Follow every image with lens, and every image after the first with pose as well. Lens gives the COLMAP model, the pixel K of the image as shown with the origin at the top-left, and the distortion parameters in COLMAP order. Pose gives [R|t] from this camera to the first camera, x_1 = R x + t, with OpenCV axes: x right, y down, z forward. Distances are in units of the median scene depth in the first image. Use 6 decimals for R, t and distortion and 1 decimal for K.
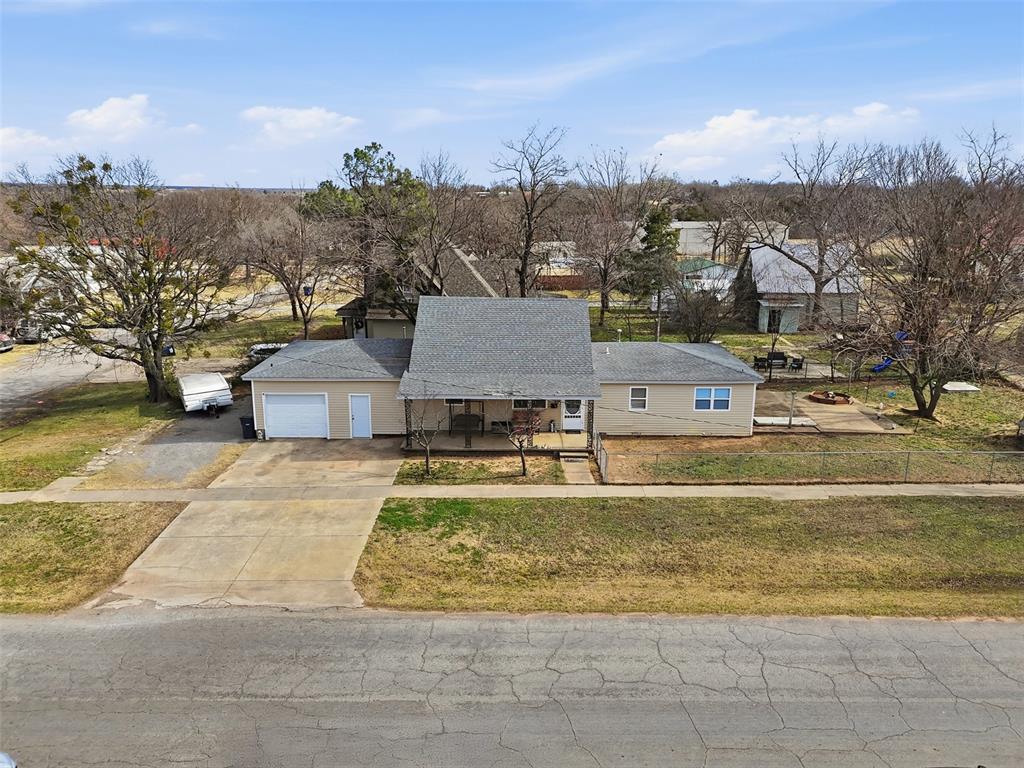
lens RADIAL K [[749.3, 0, 512.0], [0, 749.3, 384.0], [0, 0, 1]] dist [0.075466, -0.085645]
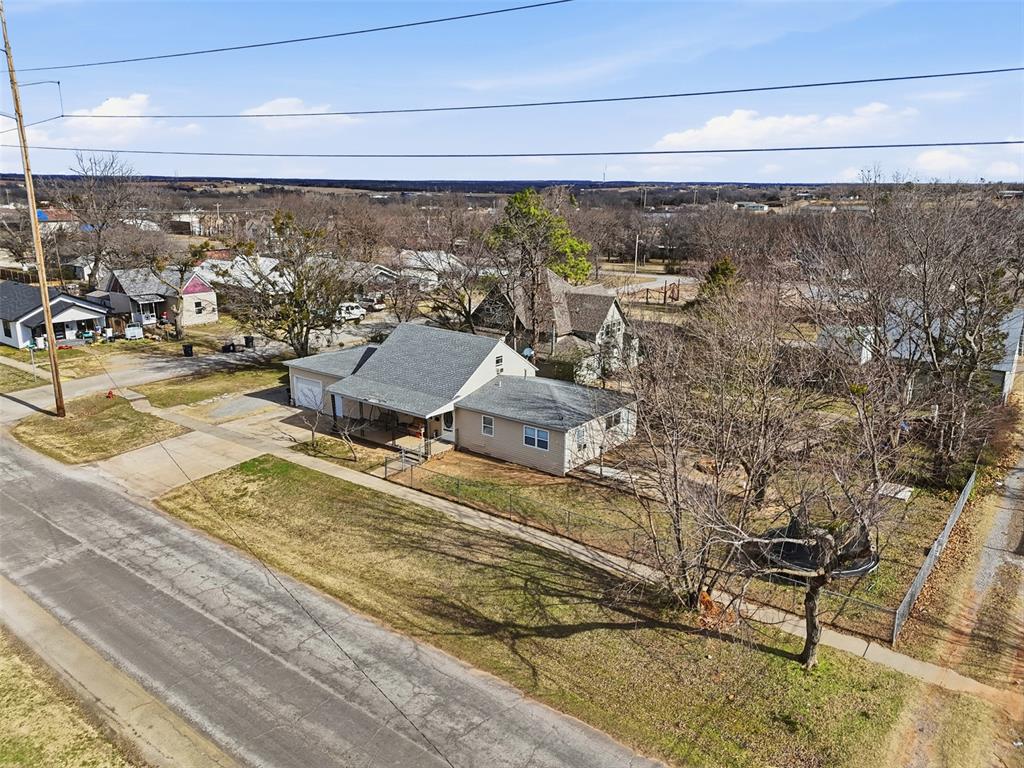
lens RADIAL K [[749.3, 0, 512.0], [0, 749.3, 384.0], [0, 0, 1]] dist [0.075466, -0.085645]
pose [[0.797445, 0.157978, -0.582344, 1.068233], [-0.153688, 0.986465, 0.057152, -0.146708], [0.583491, 0.043923, 0.810931, 0.043151]]
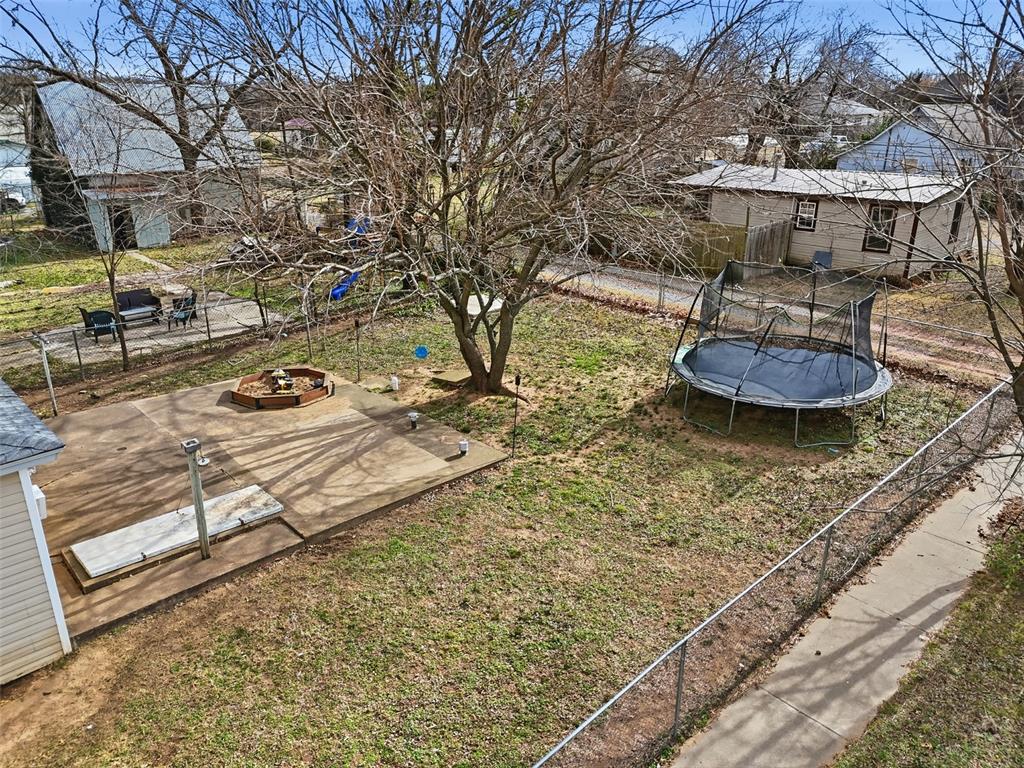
lens RADIAL K [[749.3, 0, 512.0], [0, 749.3, 384.0], [0, 0, 1]] dist [0.075466, -0.085645]
pose [[0.713587, -0.246587, 0.655735, 0.333308], [0.171351, 0.969011, 0.177925, -0.049532], [-0.679288, -0.014604, 0.733726, 0.849222]]
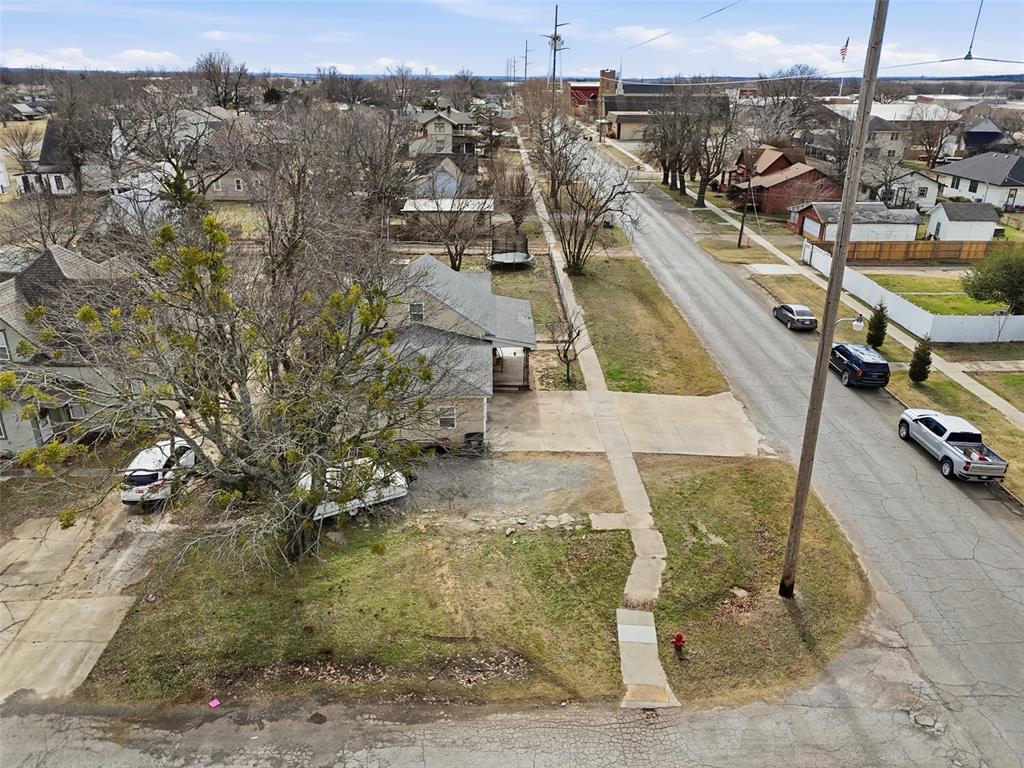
lens RADIAL K [[749.3, 0, 512.0], [0, 749.3, 384.0], [0, 0, 1]] dist [0.075466, -0.085645]
pose [[-0.035584, -0.379873, 0.924354, -1.505648], [0.241401, 0.894283, 0.376807, -0.462505], [-0.969773, 0.236549, 0.059880, 1.069095]]
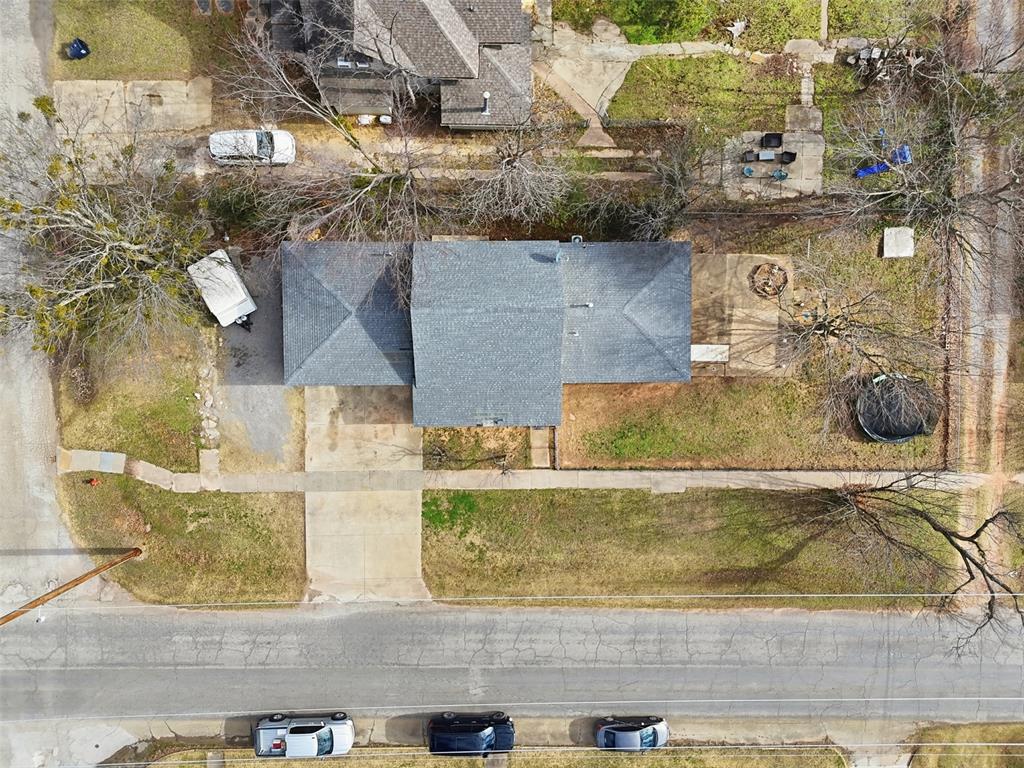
lens RADIAL K [[749.3, 0, 512.0], [0, 749.3, 384.0], [0, 0, 1]] dist [0.075466, -0.085645]
pose [[0.999642, -0.015911, 0.021500, -0.001067], [-0.017365, 0.225317, 0.974131, -1.483573], [-0.020344, -0.974156, 0.224960, 0.830330]]
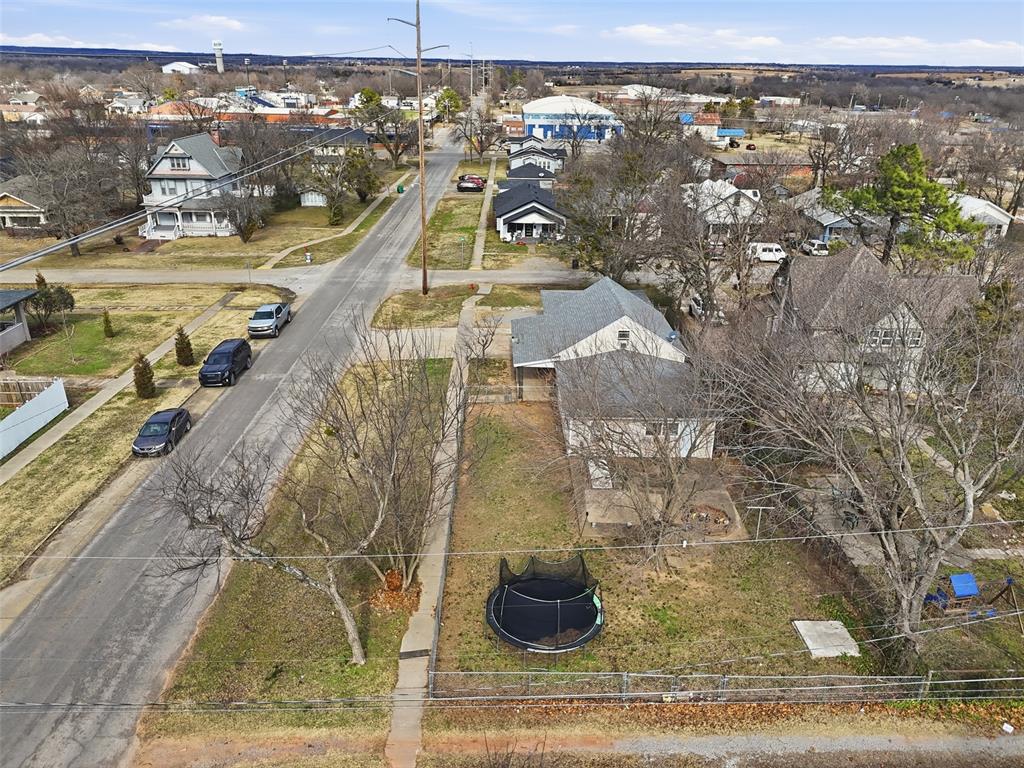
lens RADIAL K [[749.3, 0, 512.0], [0, 749.3, 384.0], [0, 0, 1]] dist [0.075466, -0.085645]
pose [[0.027246, 0.388068, -0.921228, 1.598924], [-0.261772, 0.892180, 0.368090, -0.524376], [0.964745, 0.231123, 0.125894, 0.896454]]
